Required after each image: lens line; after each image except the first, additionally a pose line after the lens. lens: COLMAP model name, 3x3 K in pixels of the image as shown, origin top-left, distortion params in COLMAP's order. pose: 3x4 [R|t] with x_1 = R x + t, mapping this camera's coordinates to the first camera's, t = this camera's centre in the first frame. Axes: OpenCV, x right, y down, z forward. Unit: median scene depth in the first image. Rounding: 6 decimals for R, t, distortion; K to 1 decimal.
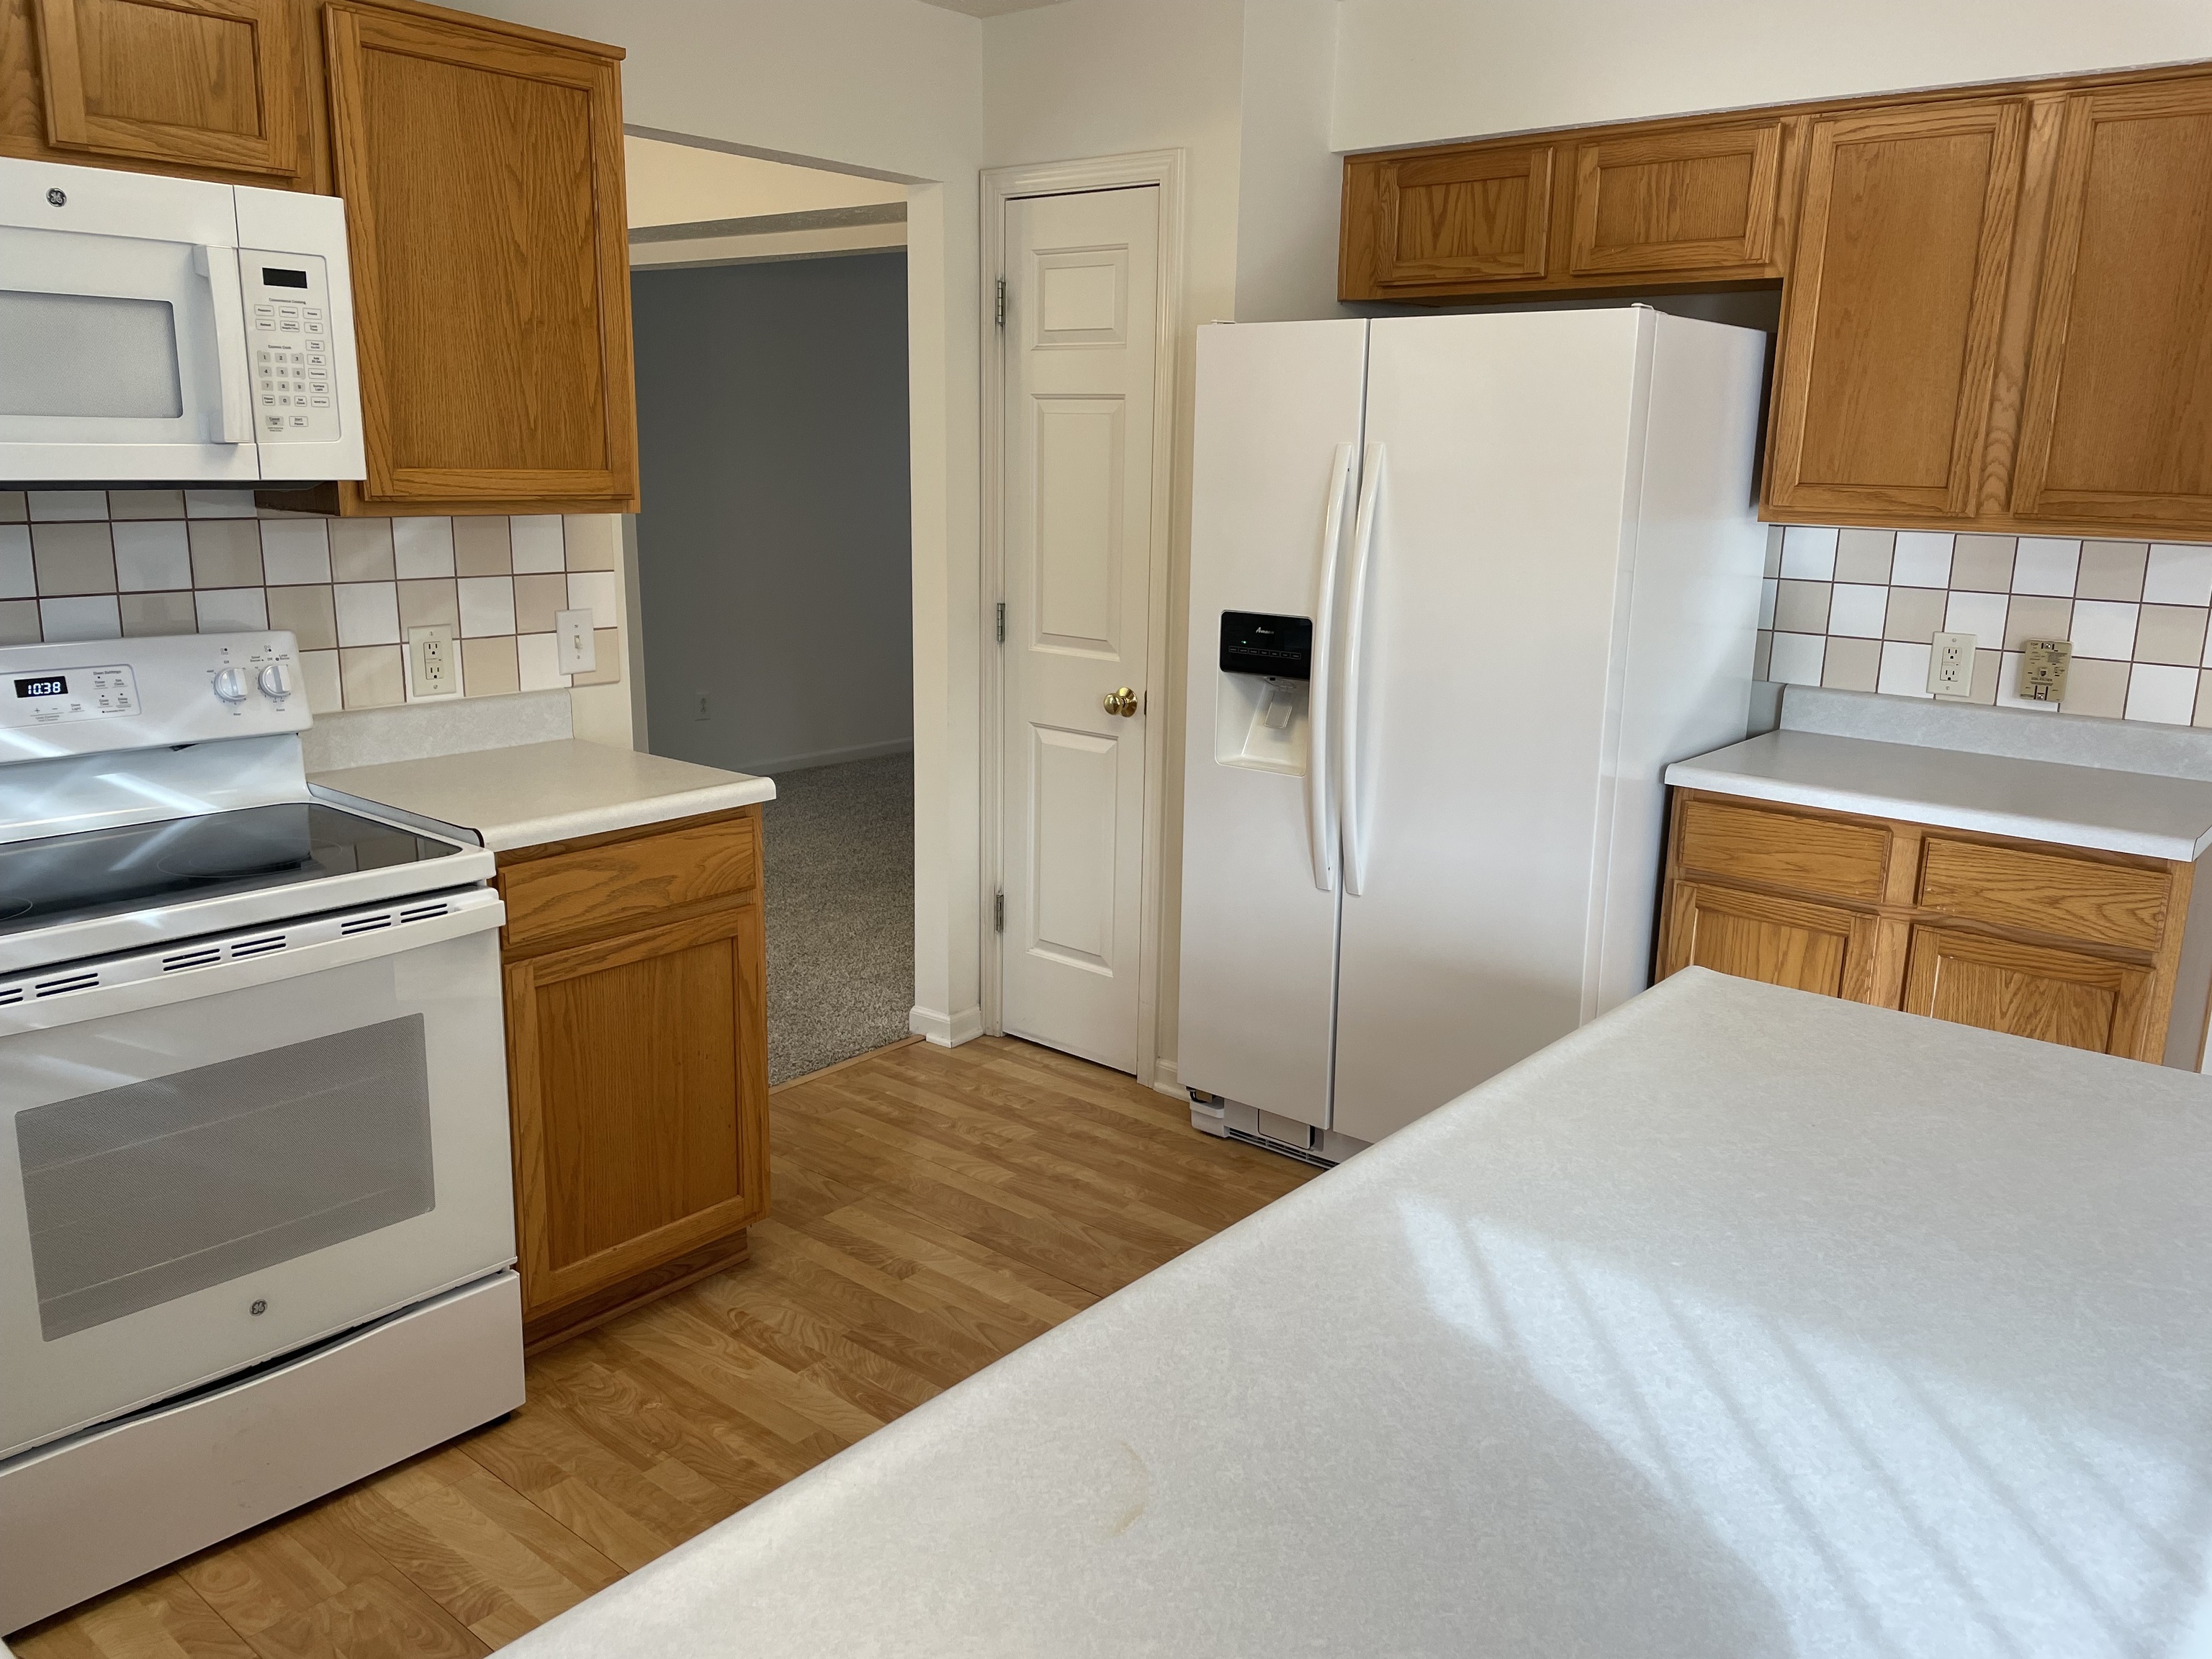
lens RADIAL K [[1669.1, 0, 1126.8], [0, 1669.1, 808.4], [0, 0, 1]] dist [0.131864, -0.150464]
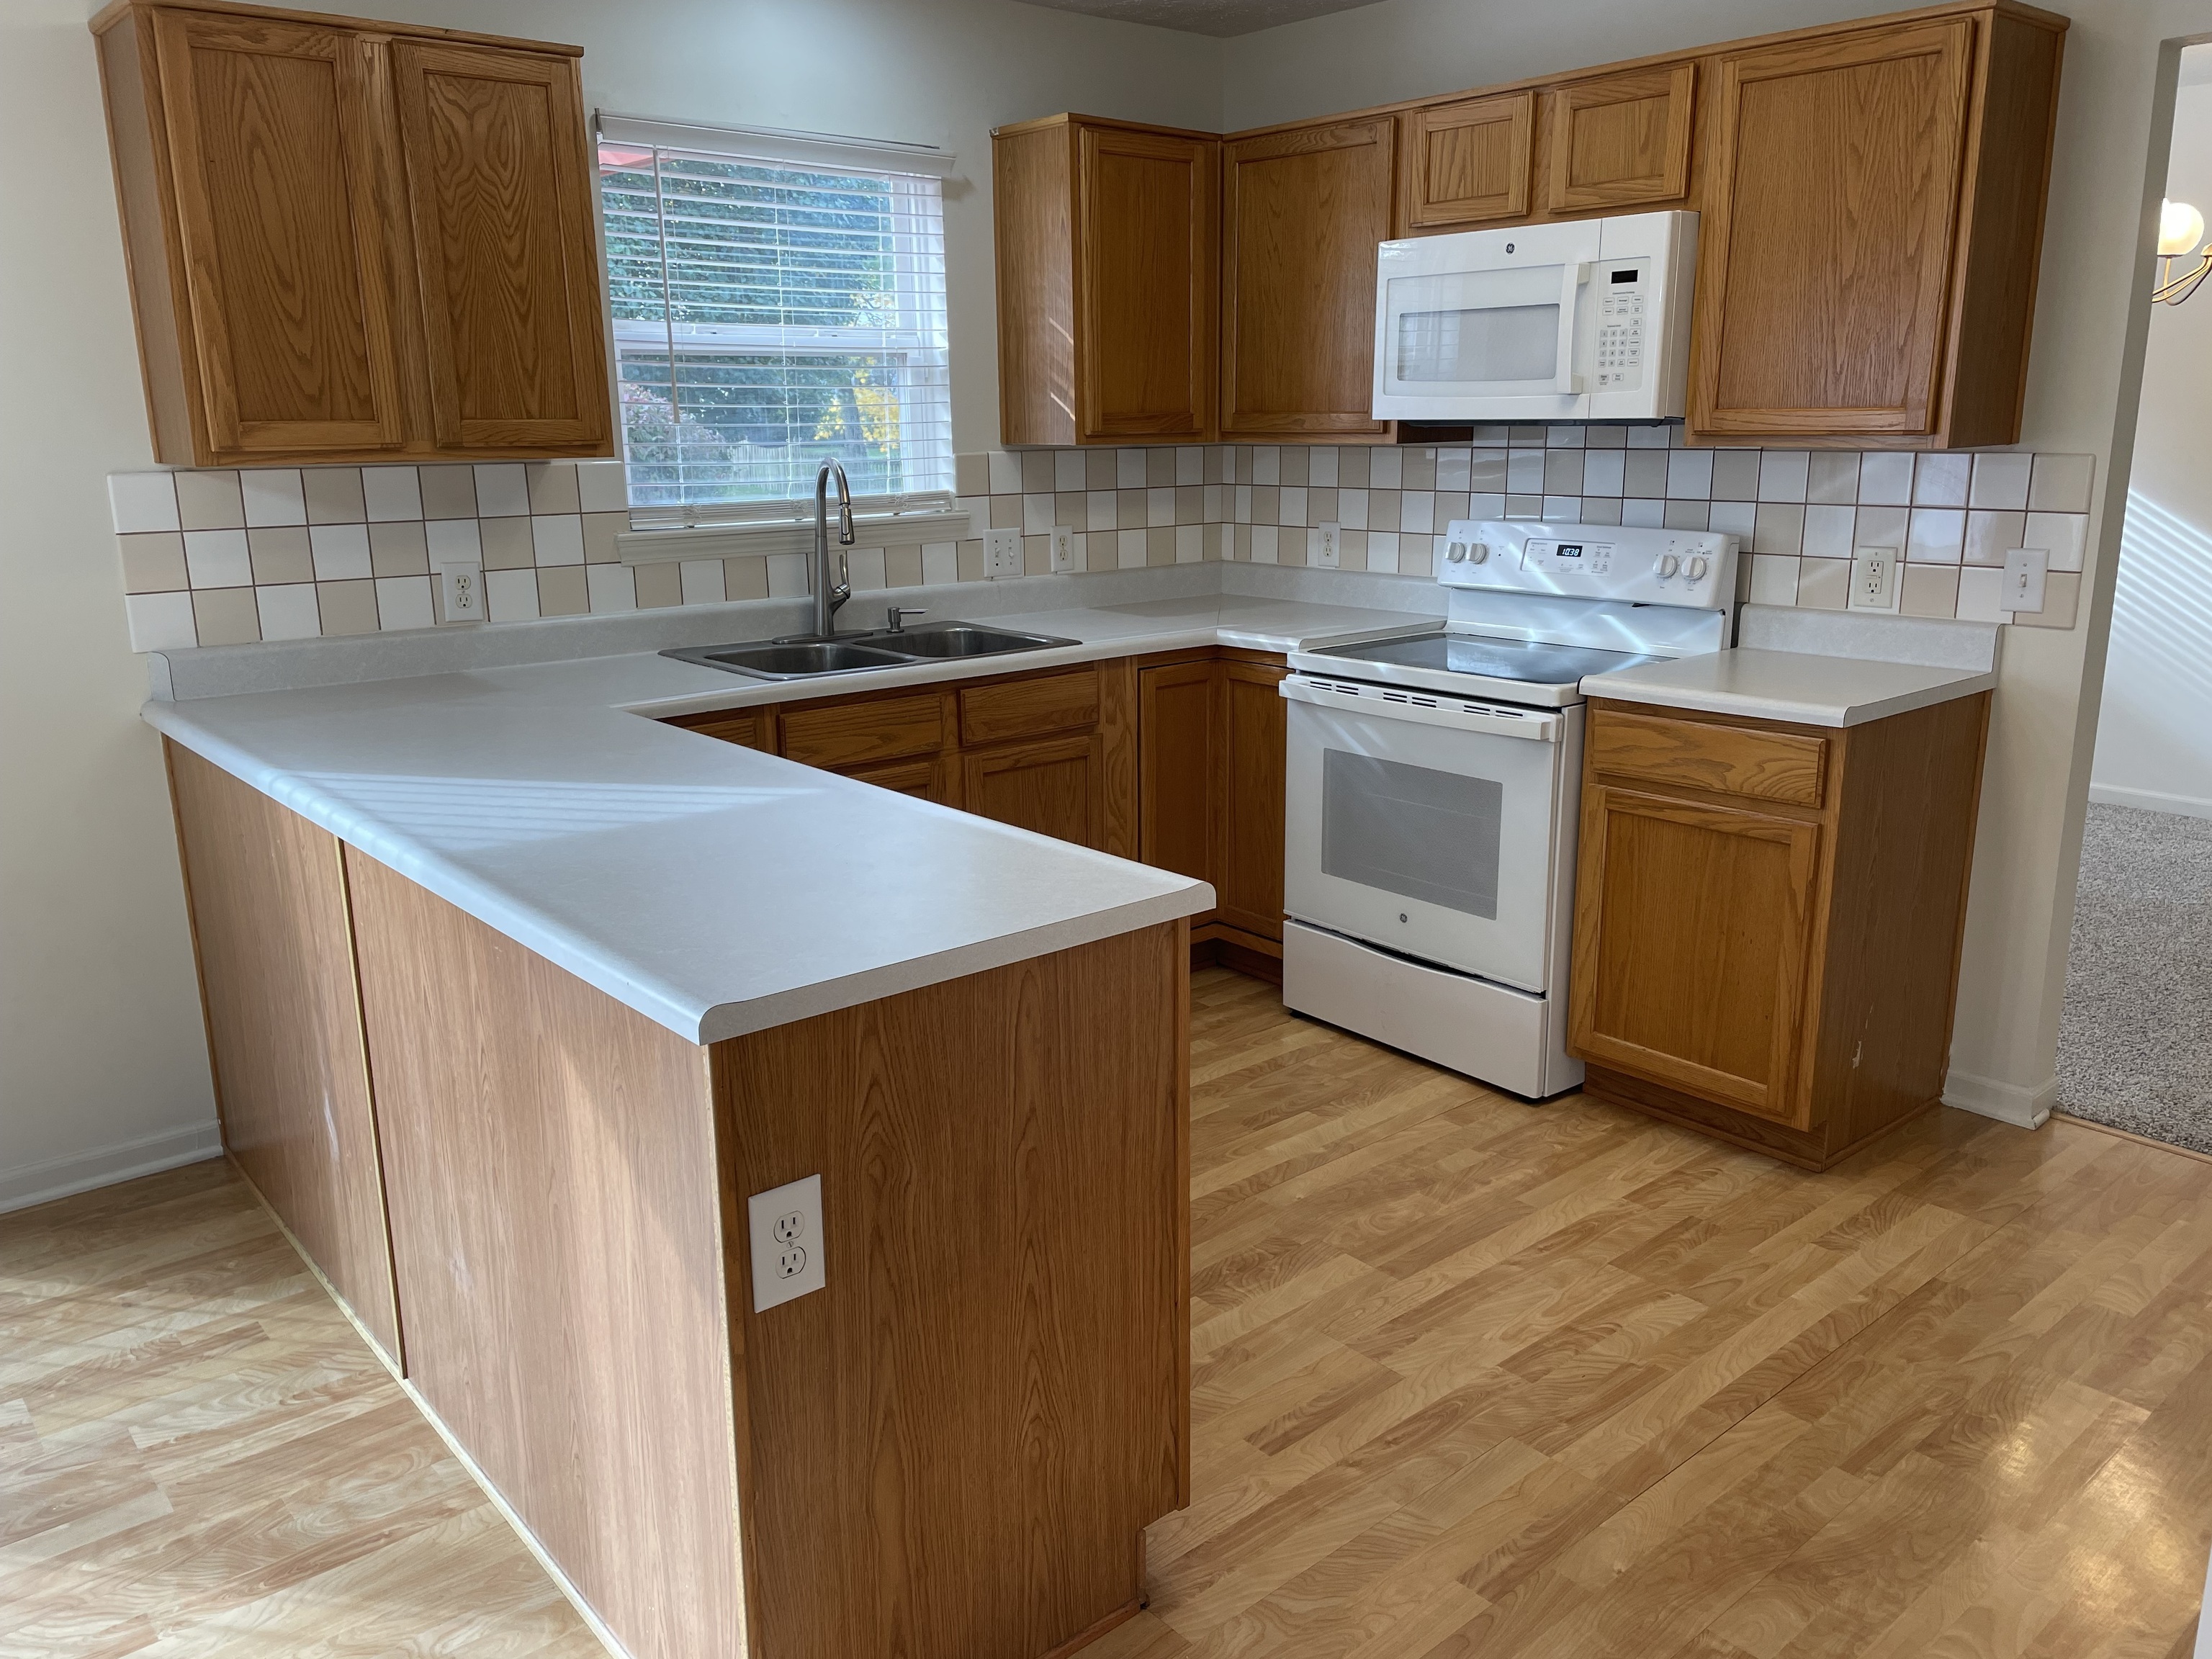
lens RADIAL K [[1669.1, 0, 1126.8], [0, 1669.1, 808.4], [0, 0, 1]] dist [0.131864, -0.150464]
pose [[-0.149175, 0.216721, -0.964769, 0.971101], [-0.206430, 0.947362, 0.244730, -0.138129], [0.967023, 0.235664, -0.096585, 0.776402]]
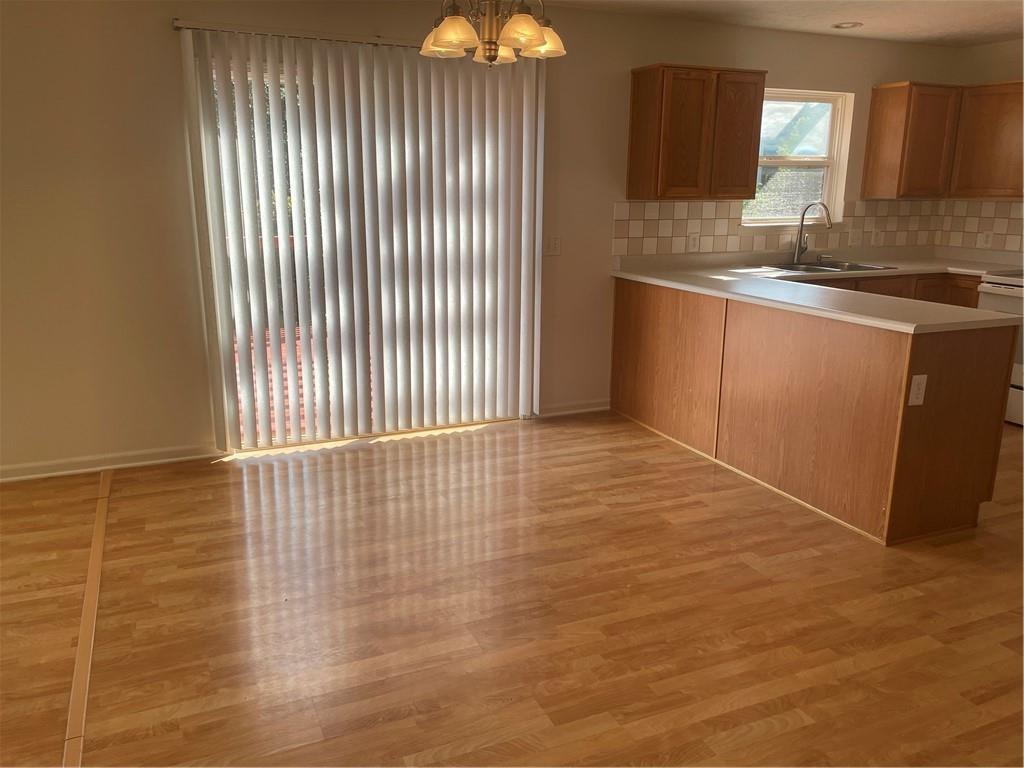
lens RADIAL K [[777.3, 0, 512.0], [0, 777.3, 384.0], [0, 0, 1]] dist [0.067040, -0.090788]
pose [[-0.443194, 0.198640, -0.874140, 1.712279], [-0.205770, 0.926559, 0.314878, -0.054288], [0.872489, 0.319424, -0.369771, 0.531005]]
